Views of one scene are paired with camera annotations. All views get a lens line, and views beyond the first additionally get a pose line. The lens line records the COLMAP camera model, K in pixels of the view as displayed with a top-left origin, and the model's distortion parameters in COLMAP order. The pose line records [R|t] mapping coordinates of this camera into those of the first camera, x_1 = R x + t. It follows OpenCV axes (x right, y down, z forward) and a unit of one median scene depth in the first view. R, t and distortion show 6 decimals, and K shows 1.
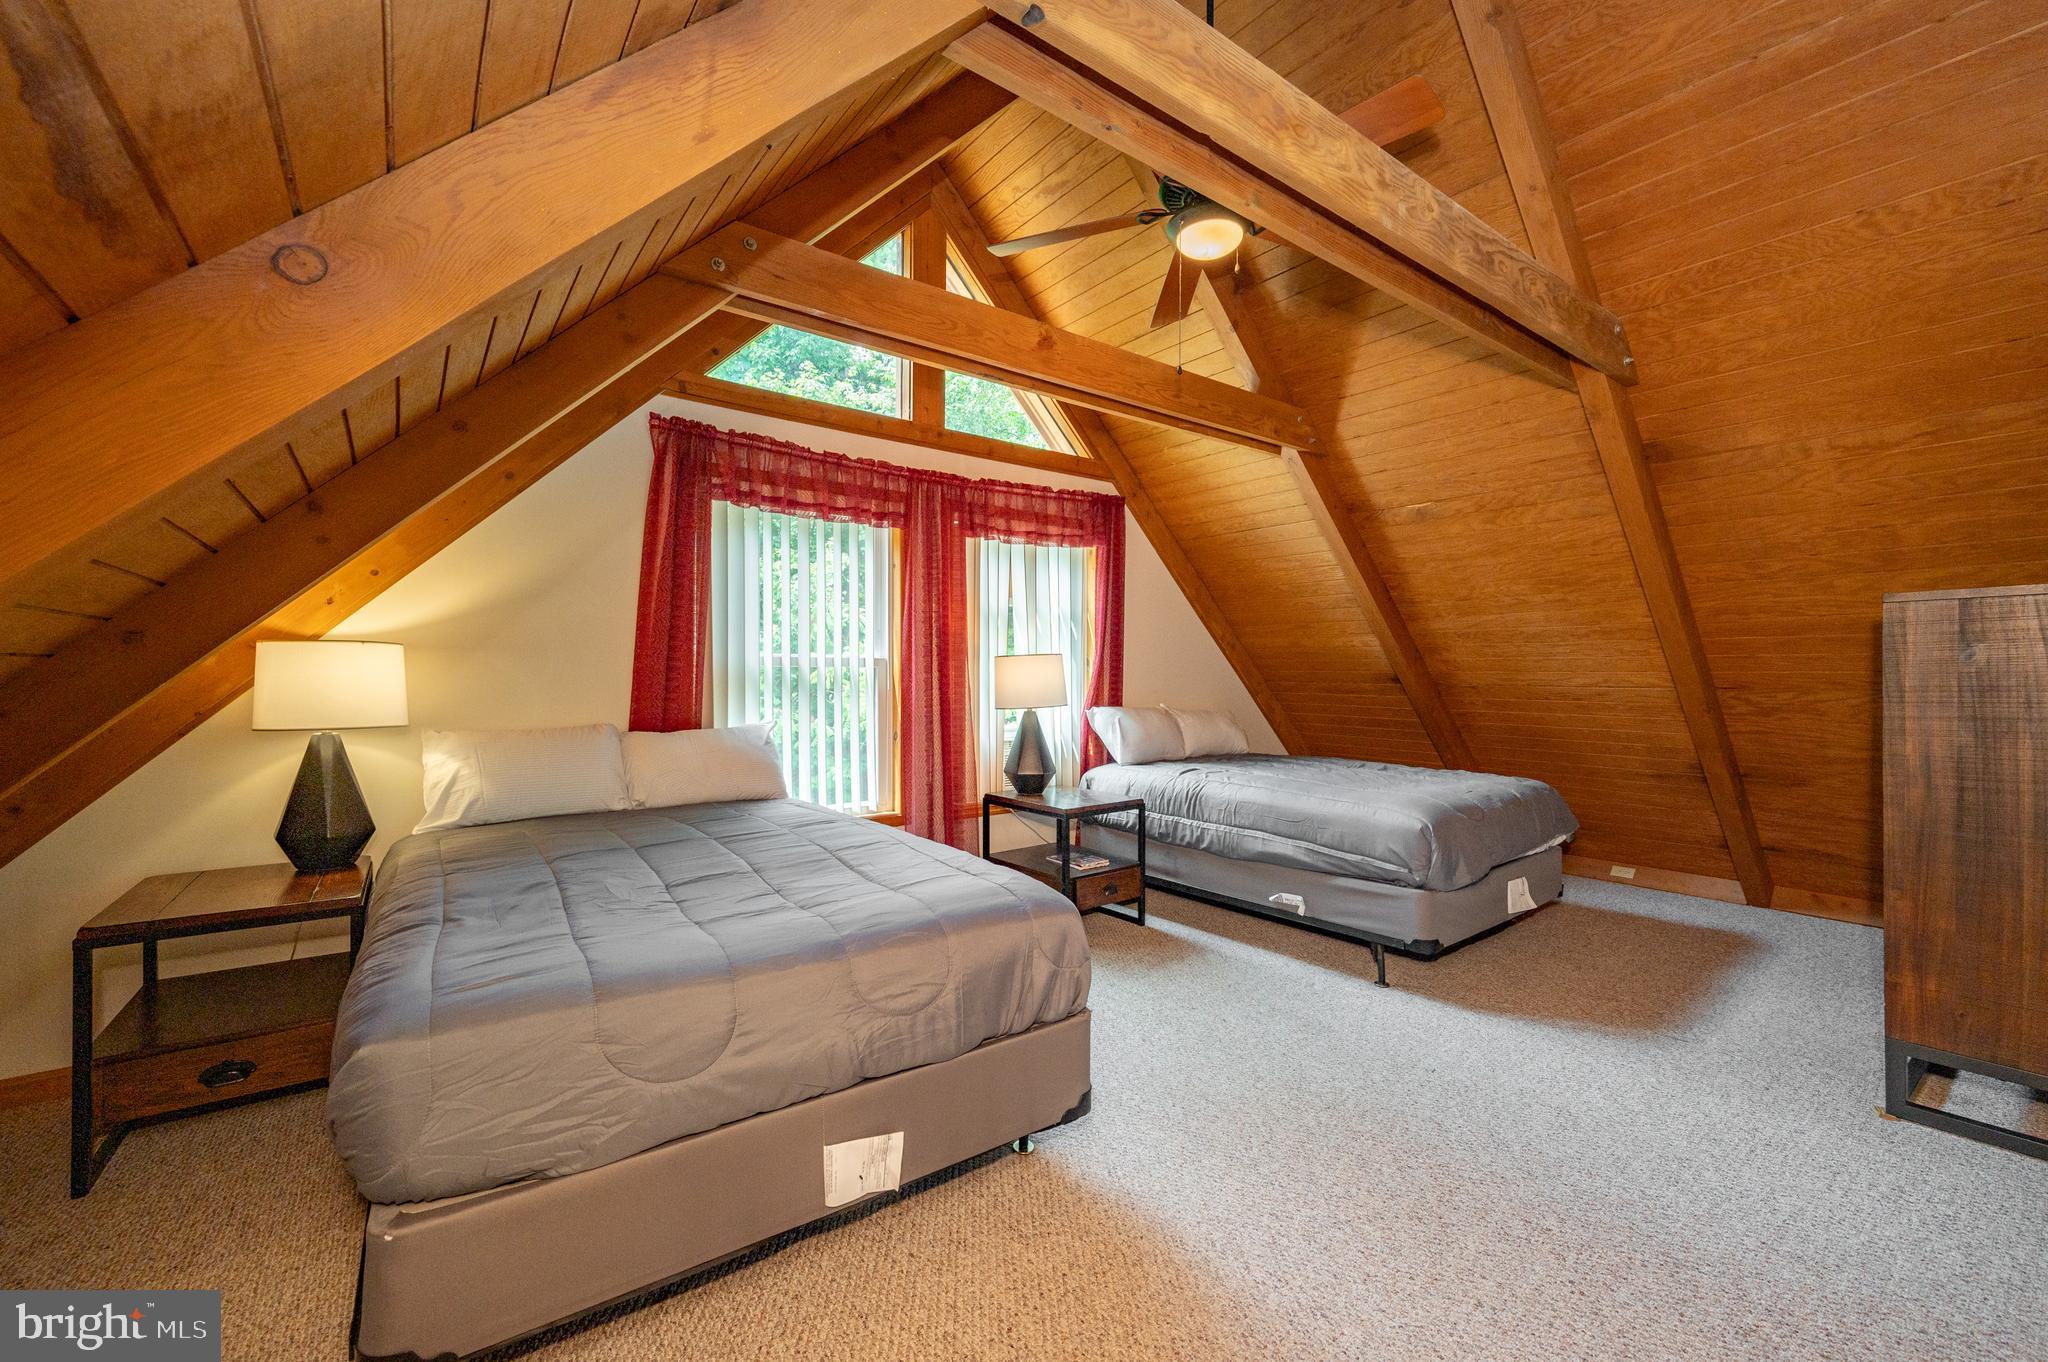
lens RADIAL K [[821.7, 0, 1025.8], [0, 821.7, 669.3], [0, 0, 1]] dist [-0.000367, -0.000088]
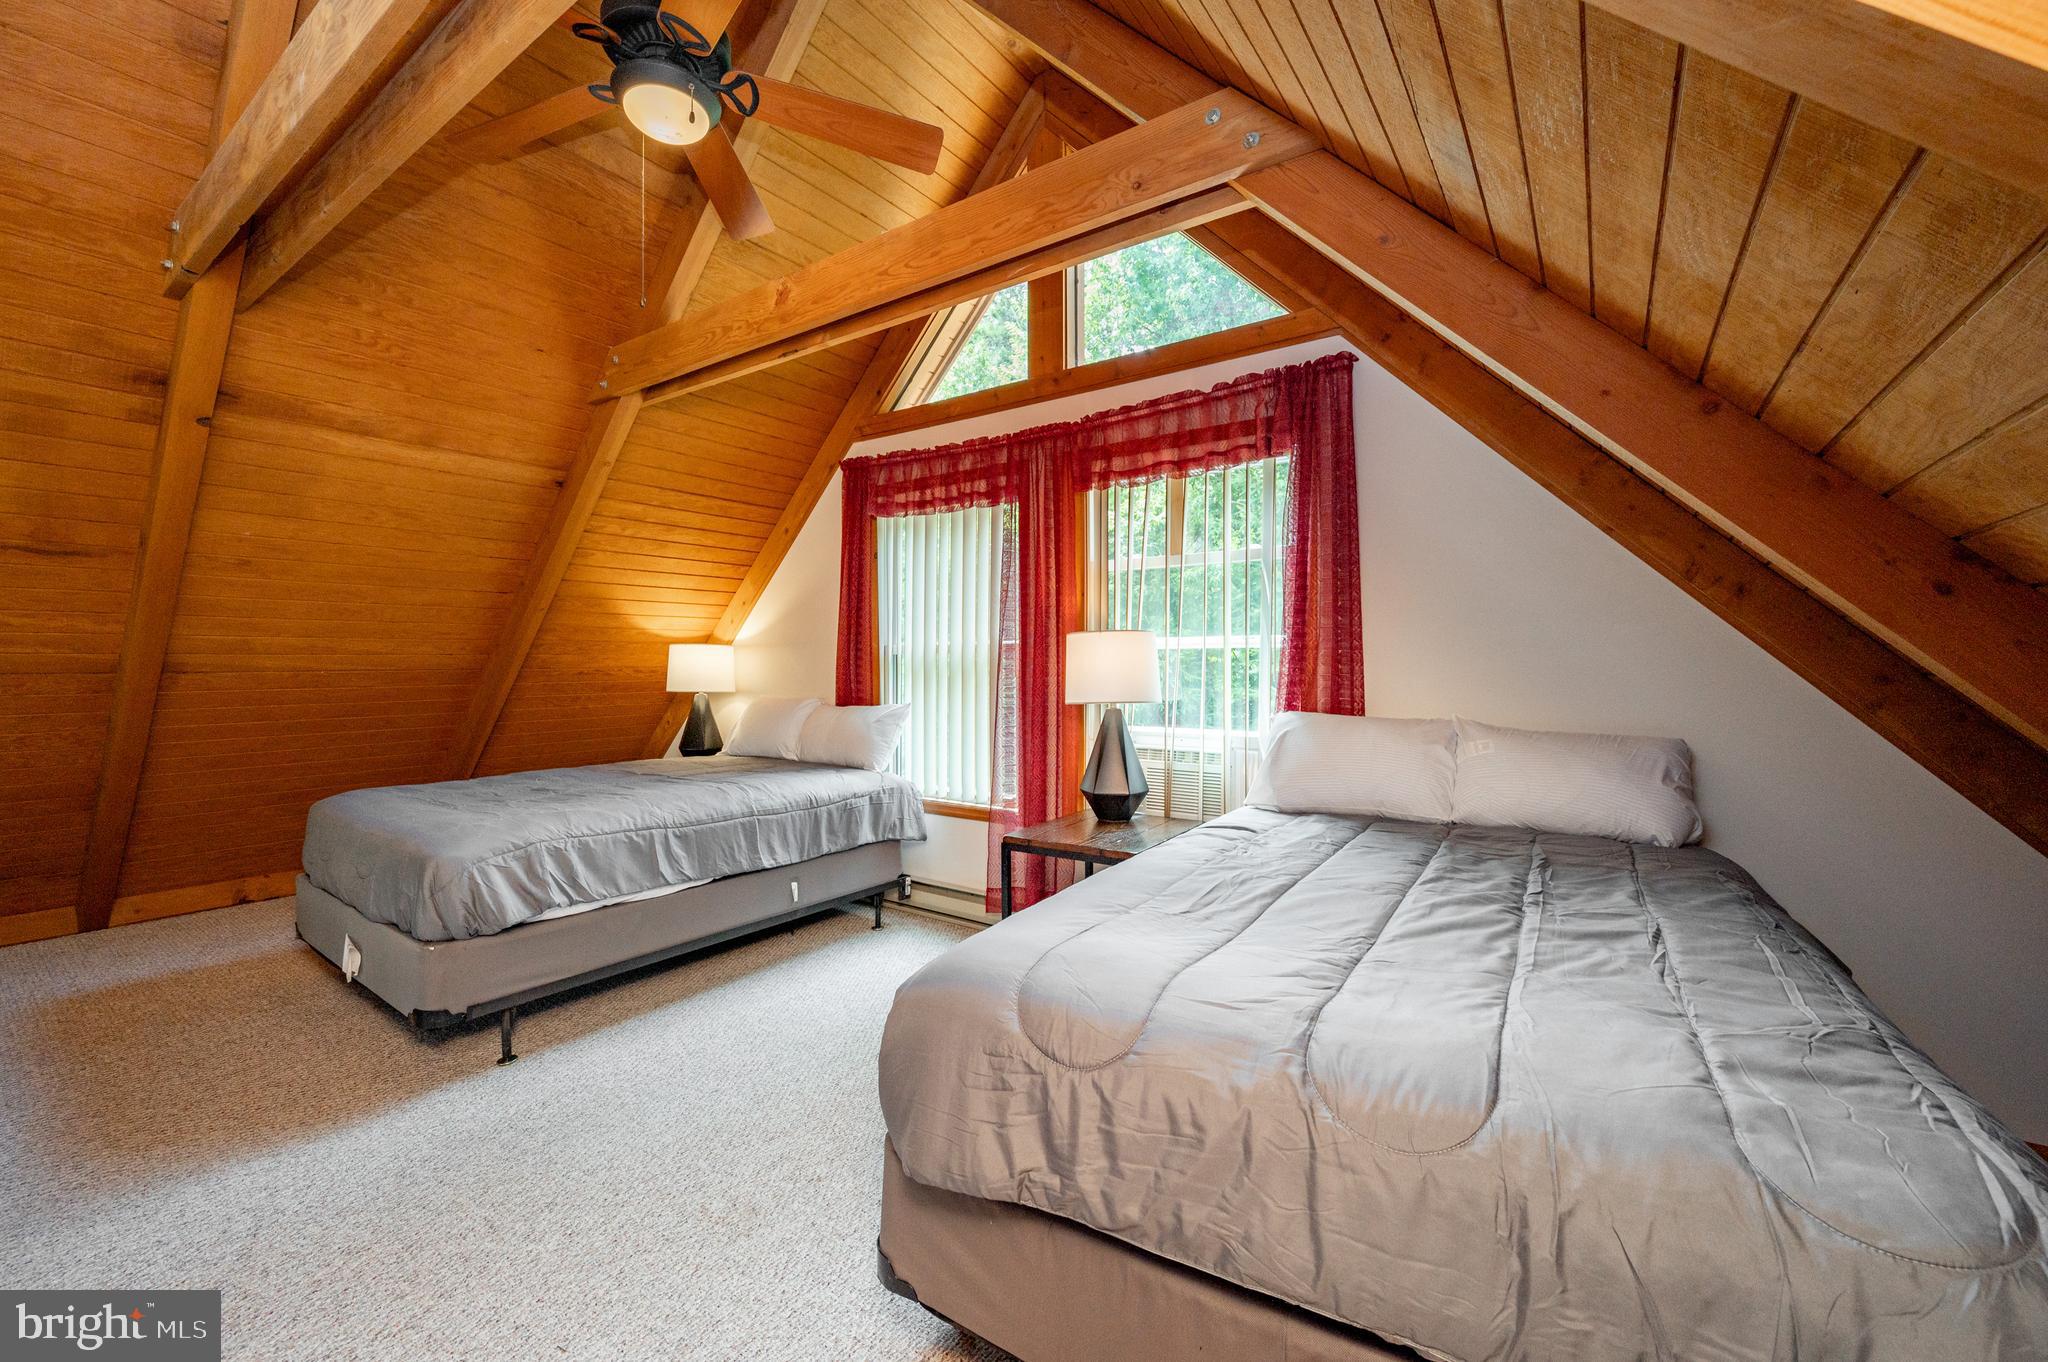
lens RADIAL K [[821.7, 0, 1025.8], [0, 821.7, 669.3], [0, 0, 1]] dist [-0.000367, -0.000088]
pose [[0.310175, 0.019042, -0.950489, 0.727303], [0.026746, 0.999229, 0.028747, -0.010925], [0.950303, -0.034338, 0.309426, 0.721013]]
